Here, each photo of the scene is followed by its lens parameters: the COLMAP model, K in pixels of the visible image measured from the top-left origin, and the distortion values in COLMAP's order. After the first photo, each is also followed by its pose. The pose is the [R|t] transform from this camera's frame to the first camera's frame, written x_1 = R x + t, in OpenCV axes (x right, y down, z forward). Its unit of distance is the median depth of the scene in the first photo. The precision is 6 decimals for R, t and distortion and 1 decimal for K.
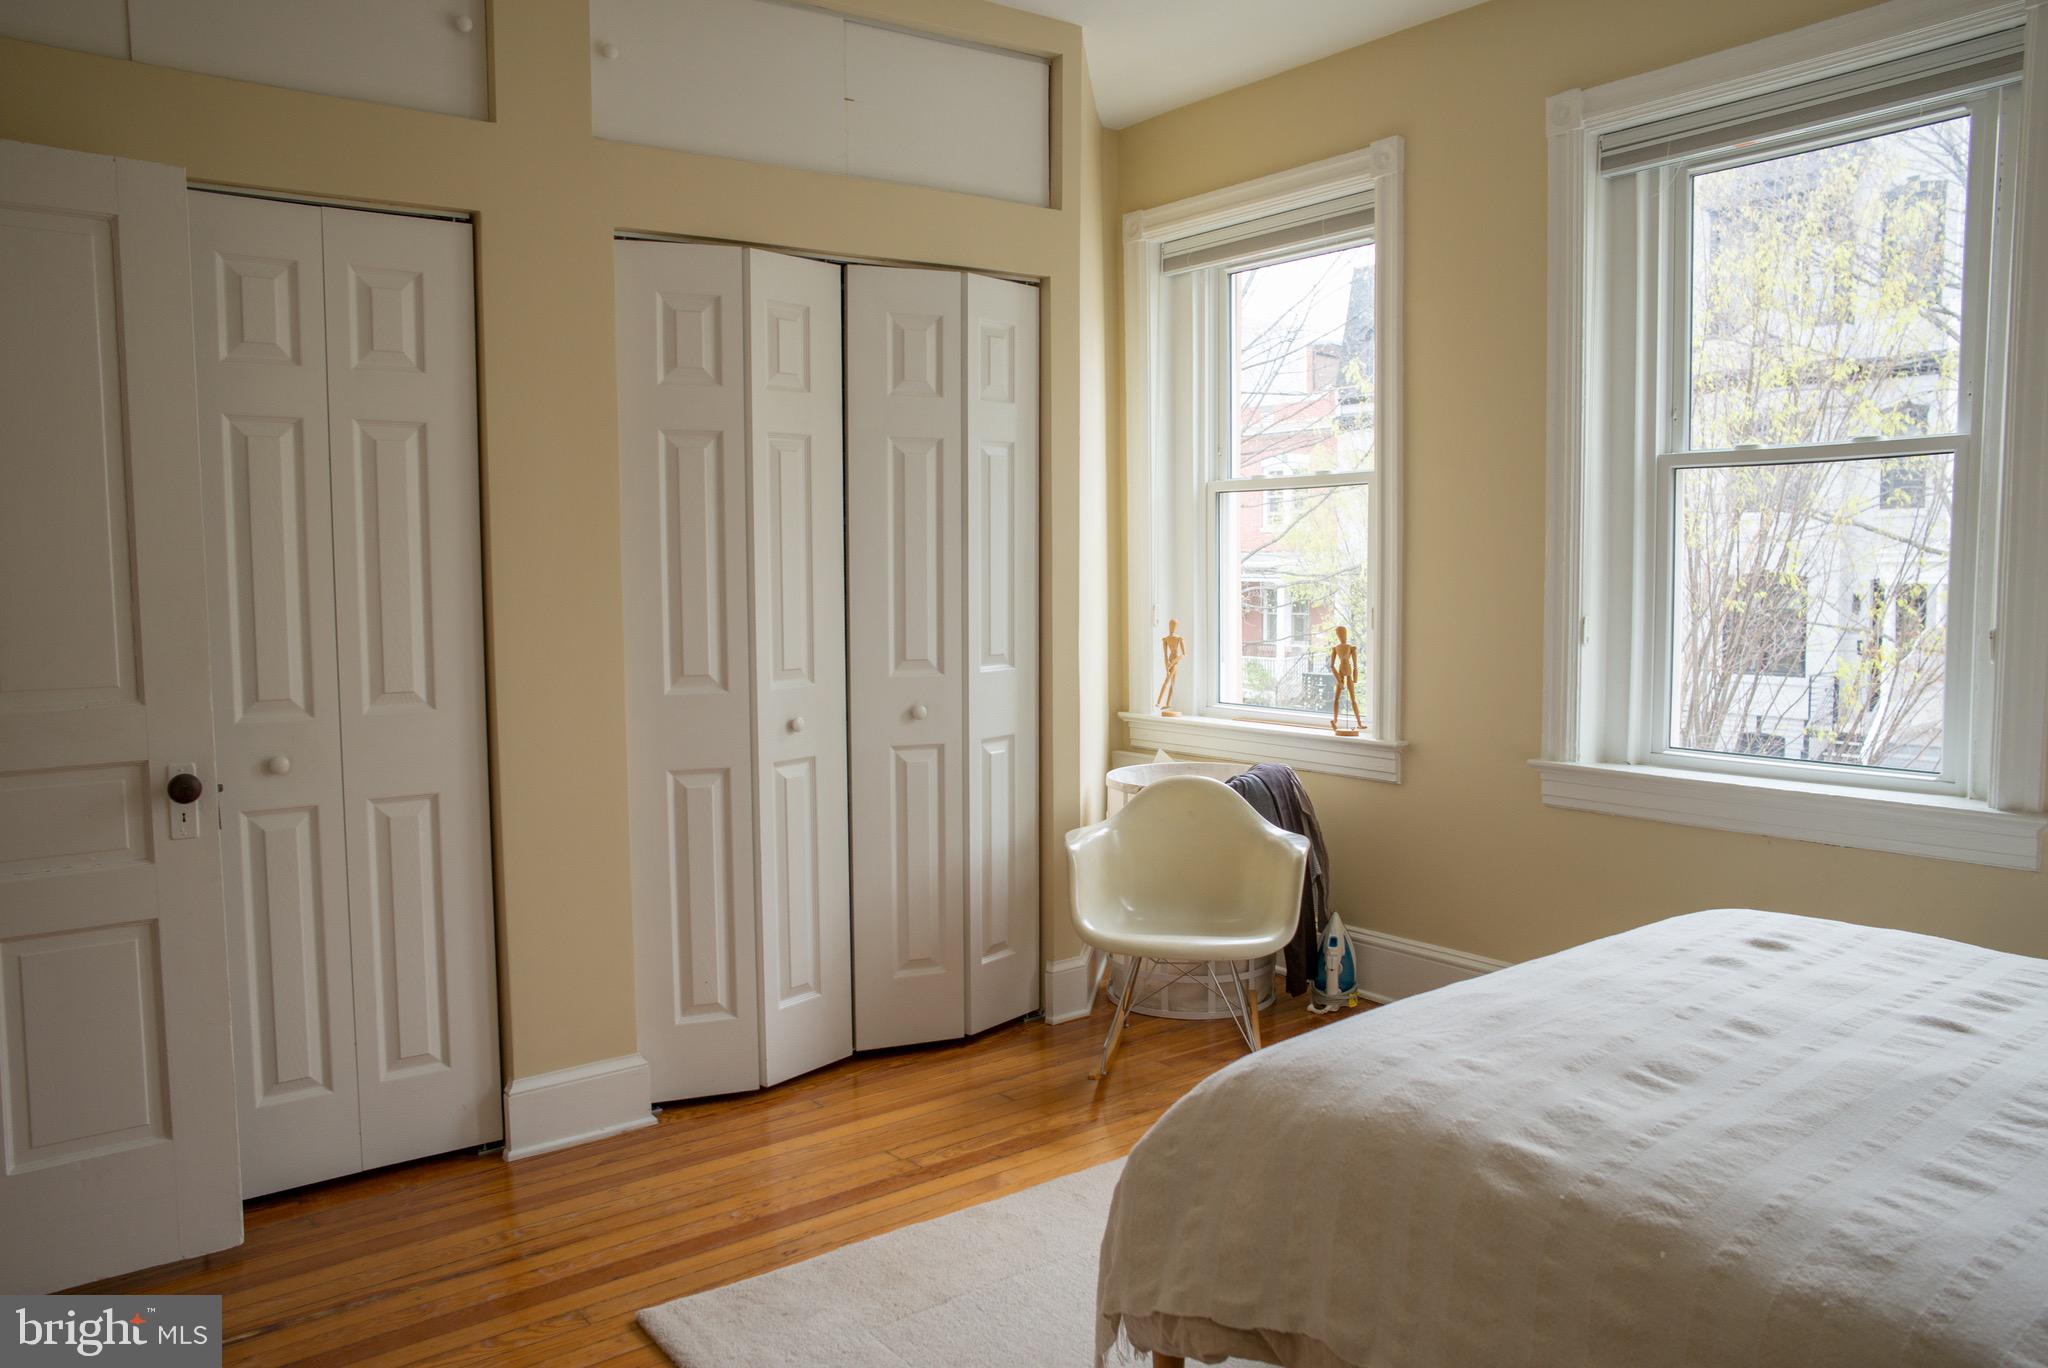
lens RADIAL K [[1485.5, 0, 1017.2], [0, 1485.5, 683.9], [0, 0, 1]] dist [-0.066007, 0.033323]
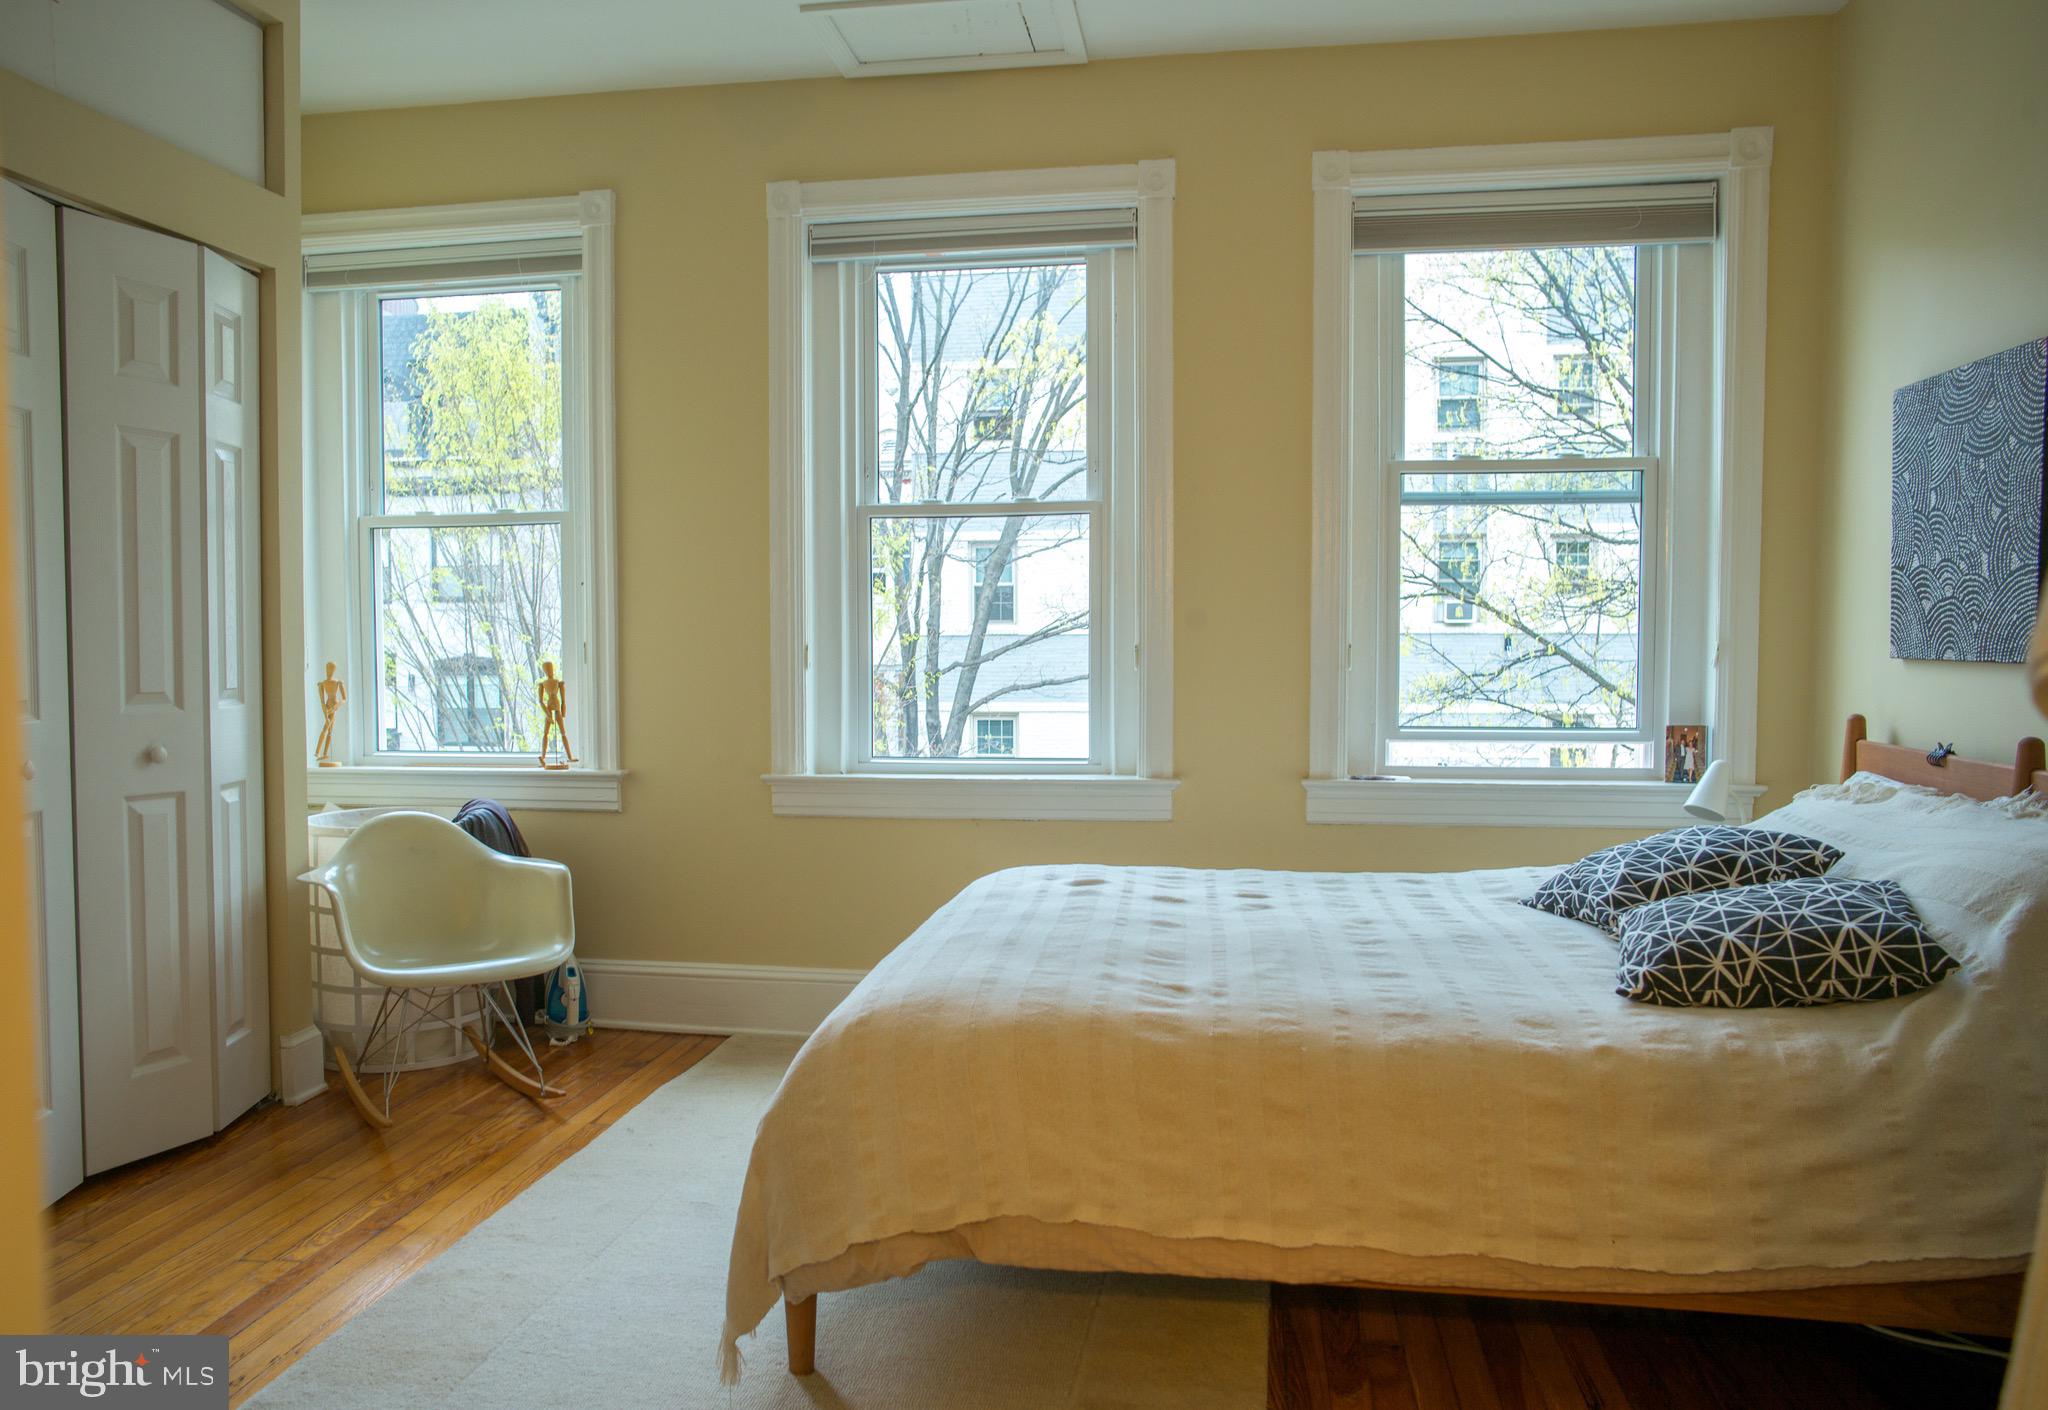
lens RADIAL K [[1483.3, 0, 976.1], [0, 1483.3, 731.2], [0, 0, 1]] dist [-0.070089, 0.029642]
pose [[0.729584, -0.030617, 0.683205, -0.285962], [0.051302, 0.998633, -0.010032, 0.037366], [-0.681964, 0.042369, 0.730157, 0.077468]]
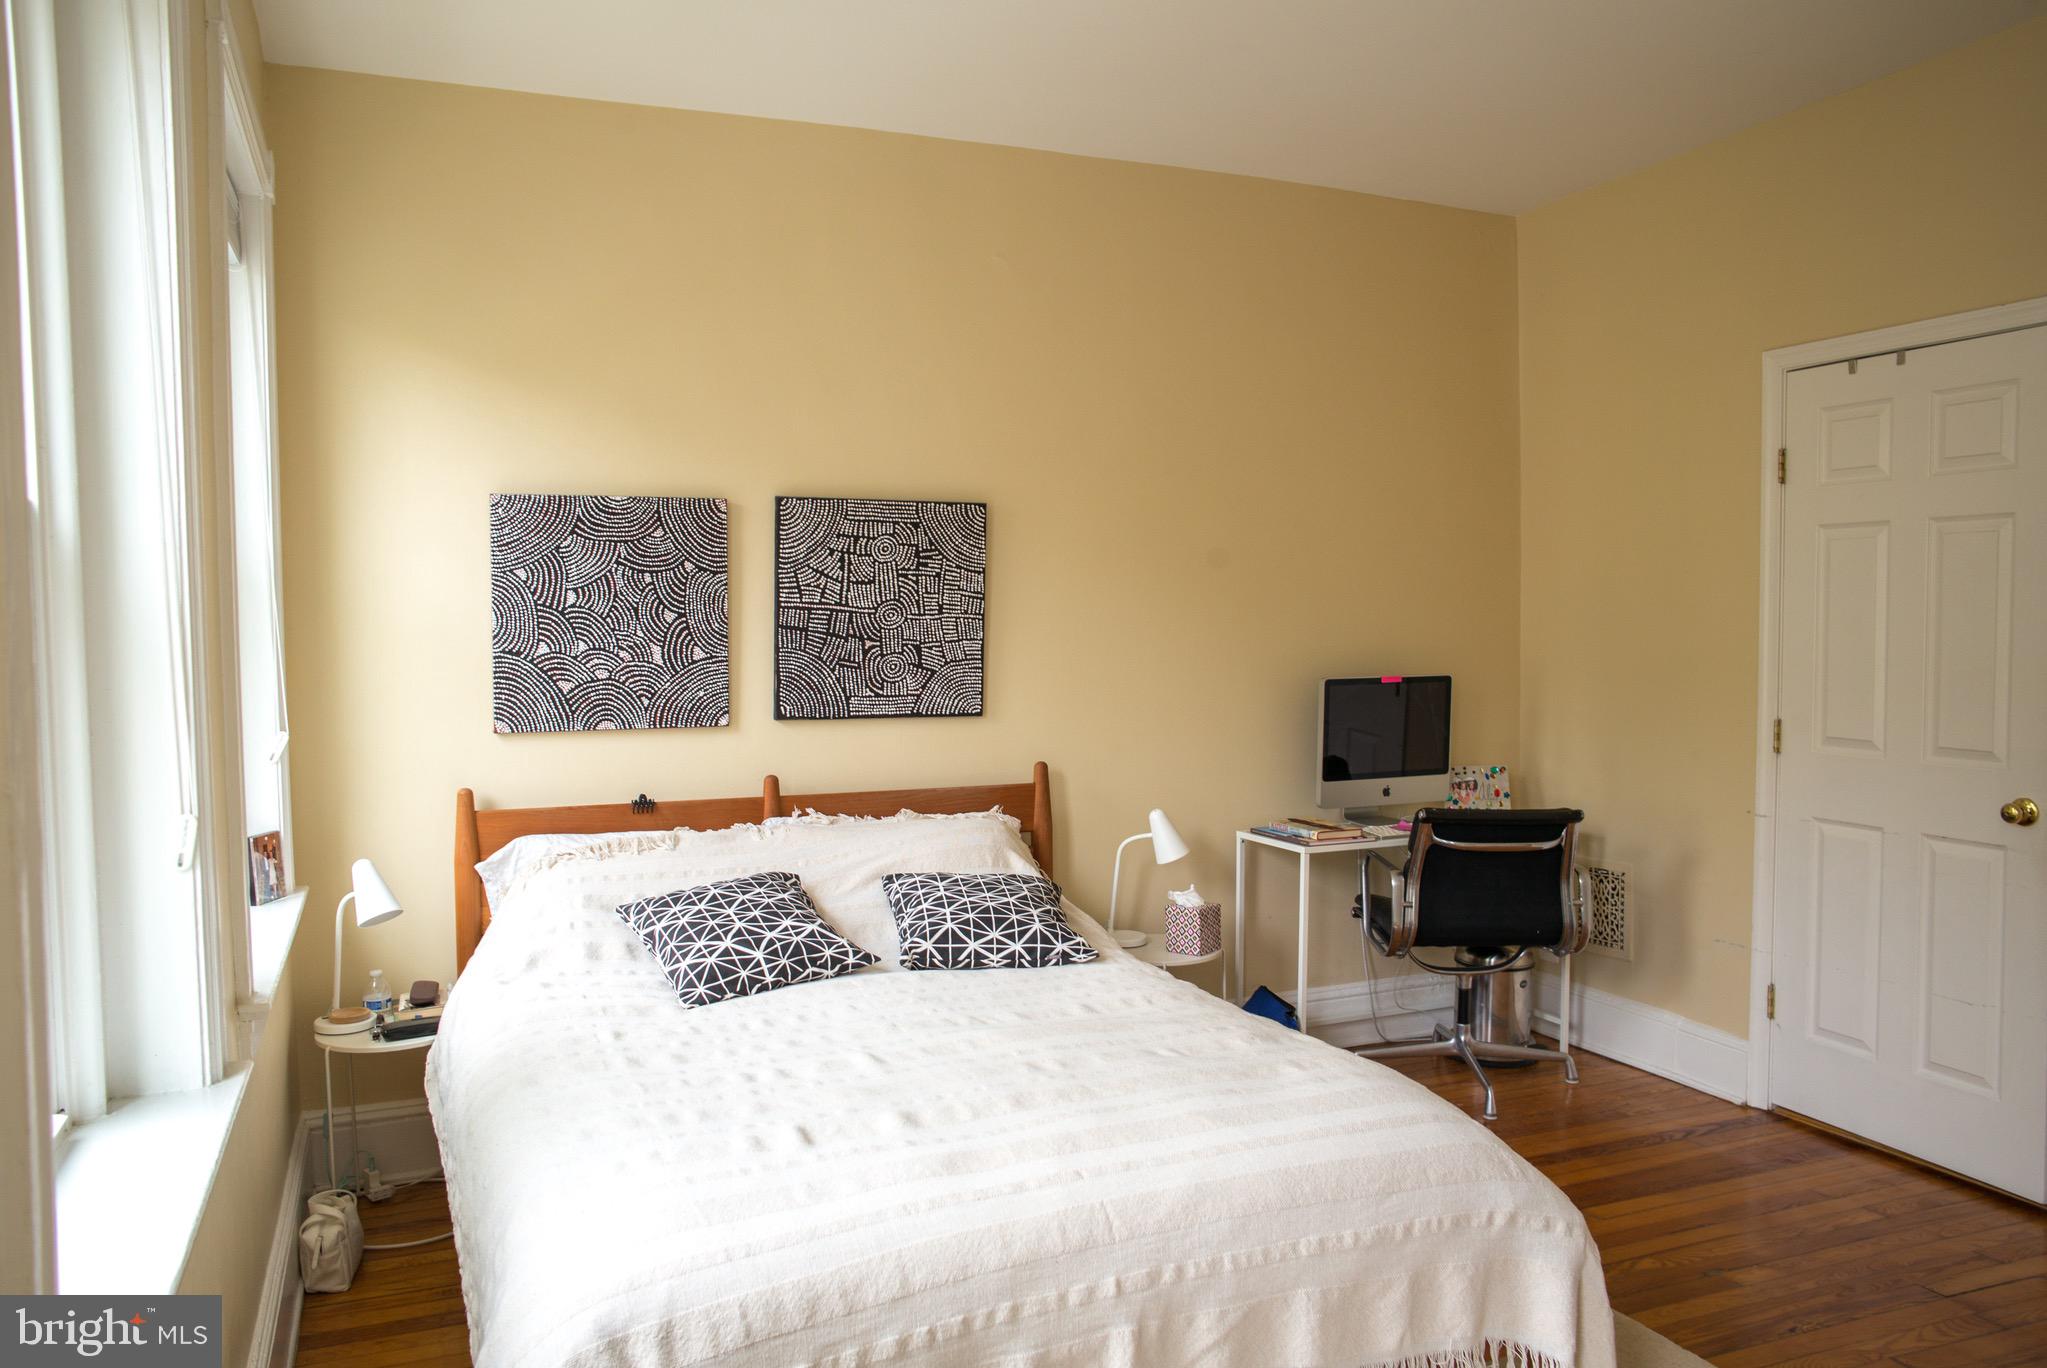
lens RADIAL K [[1484.8, 0, 1029.3], [0, 1484.8, 686.5], [0, 0, 1]] dist [-0.066007, 0.033323]
pose [[-0.968428, 0.010013, 0.249091, 0.108771], [0.043110, 0.990865, 0.127777, -0.123643], [-0.245536, 0.134482, -0.960014, 1.156867]]
